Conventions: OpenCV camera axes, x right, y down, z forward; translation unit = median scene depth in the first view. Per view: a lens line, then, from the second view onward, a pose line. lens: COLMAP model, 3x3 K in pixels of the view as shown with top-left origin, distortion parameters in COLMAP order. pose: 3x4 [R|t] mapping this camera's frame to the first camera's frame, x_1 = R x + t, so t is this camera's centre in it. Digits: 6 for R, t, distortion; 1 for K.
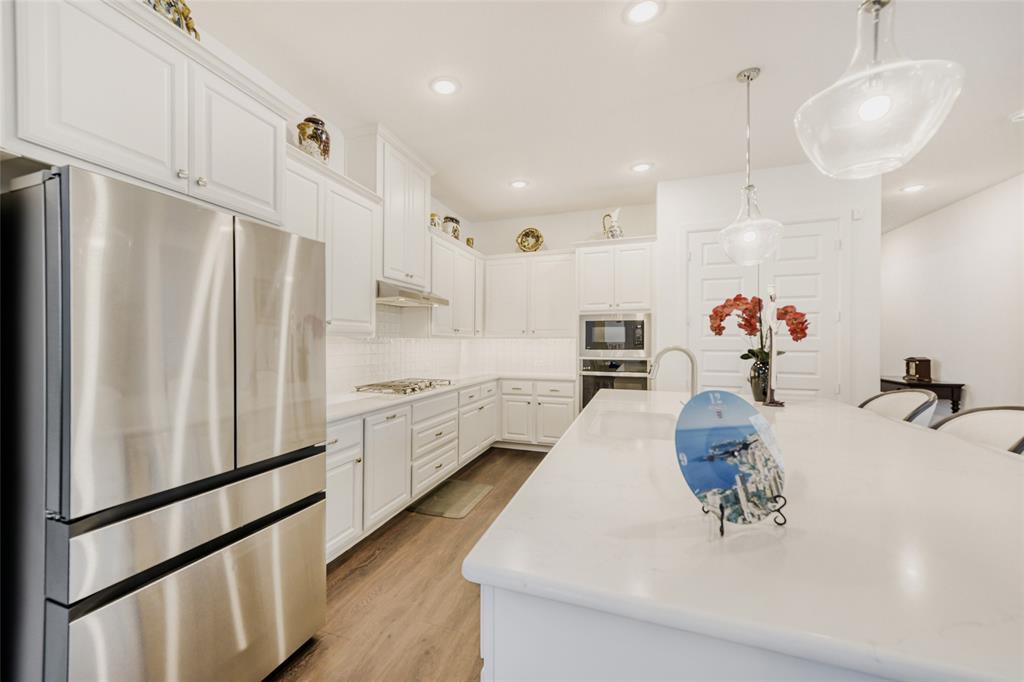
lens RADIAL K [[401.6, 0, 462.8], [0, 401.6, 342.8], [0, 0, 1]] dist [0.009476, 0.002346]
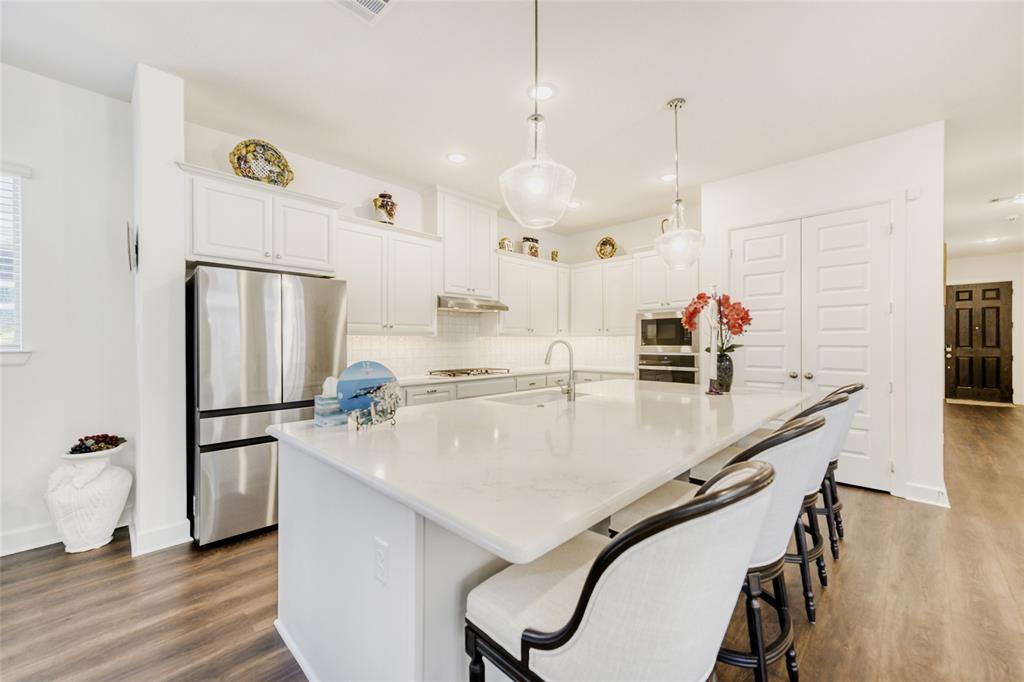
lens RADIAL K [[401.6, 0, 540.6], [0, 401.6, 340.3], [0, 0, 1]] dist [0.009476, 0.002346]
pose [[0.926677, -0.006343, -0.375805, 0.526960], [0.005066, 0.999978, -0.004386, 0.007108], [0.375824, 0.002160, 0.926688, -0.134396]]
